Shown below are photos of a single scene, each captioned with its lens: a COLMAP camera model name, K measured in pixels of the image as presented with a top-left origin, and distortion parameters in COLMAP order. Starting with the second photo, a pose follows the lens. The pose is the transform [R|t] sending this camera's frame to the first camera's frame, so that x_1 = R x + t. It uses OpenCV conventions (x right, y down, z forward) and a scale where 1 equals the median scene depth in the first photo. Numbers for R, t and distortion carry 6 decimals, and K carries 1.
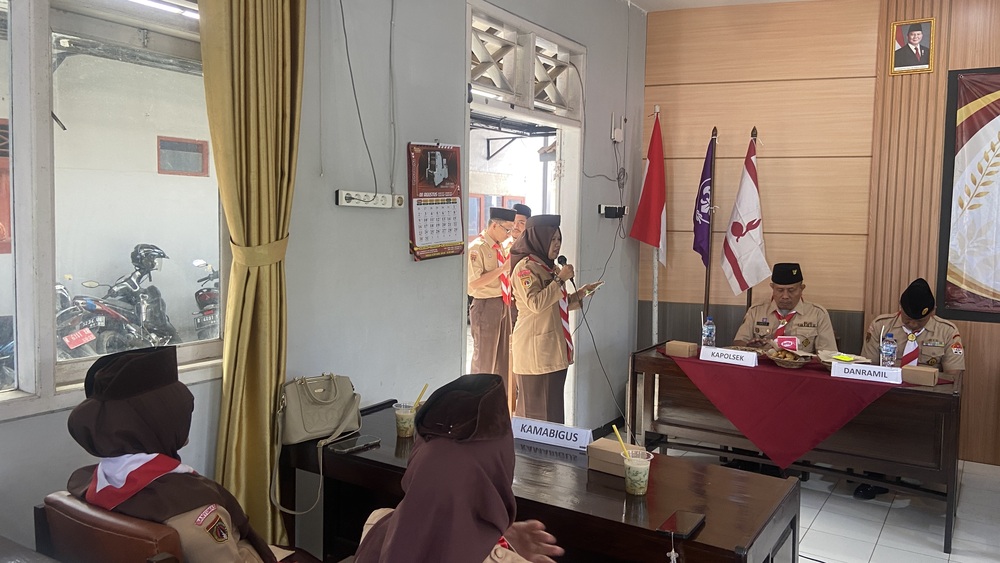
lens RADIAL K [[751.1, 0, 507.6], [0, 751.1, 268.4], [0, 0, 1]] dist [0.127445, -0.165996]
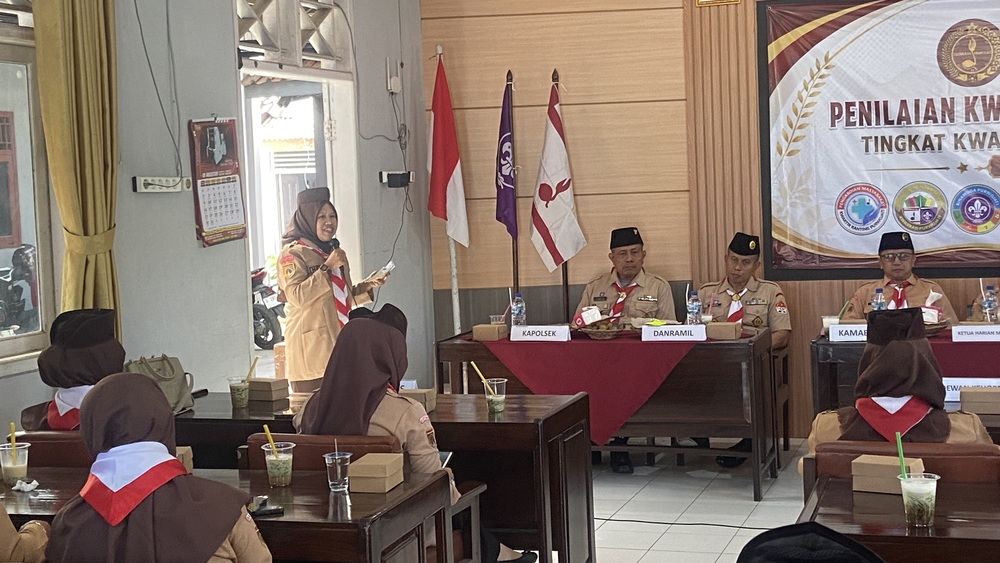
lens RADIAL K [[1493.3, 0, 515.0], [0, 1493.3, 261.7], [0, 0, 1]] dist [0.104592, 0.000000]
pose [[0.966989, -0.069348, 0.245200, -0.143461], [0.072685, 0.997344, -0.004576, 0.030817], [-0.244232, 0.022247, 0.969462, -0.611578]]
